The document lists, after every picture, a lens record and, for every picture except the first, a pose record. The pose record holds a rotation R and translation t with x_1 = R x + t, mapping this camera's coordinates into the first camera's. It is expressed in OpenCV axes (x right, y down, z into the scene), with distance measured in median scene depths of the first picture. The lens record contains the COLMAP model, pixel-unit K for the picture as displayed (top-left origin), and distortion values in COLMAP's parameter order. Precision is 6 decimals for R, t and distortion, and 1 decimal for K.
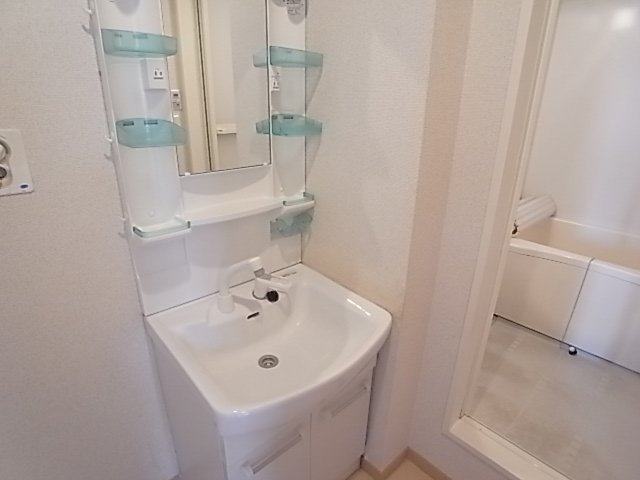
lens RADIAL K [[368.7, 0, 320.0], [0, 368.7, 240.0], [0, 0, 1]] dist [0.000067, -0.002068]
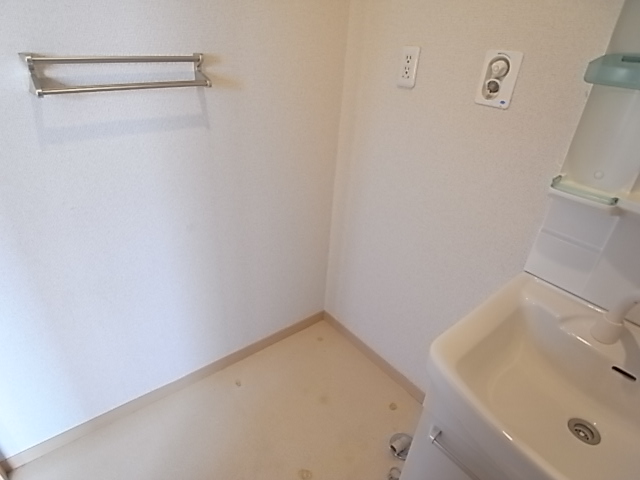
lens RADIAL K [[368.7, 0, 320.0], [0, 368.7, 240.0], [0, 0, 1]] dist [0.000067, -0.002068]
pose [[-0.048171, 0.474728, -0.878814, 0.334197], [-0.425600, 0.786213, 0.448034, -0.054043], [0.903628, 0.395605, 0.164172, 0.306489]]
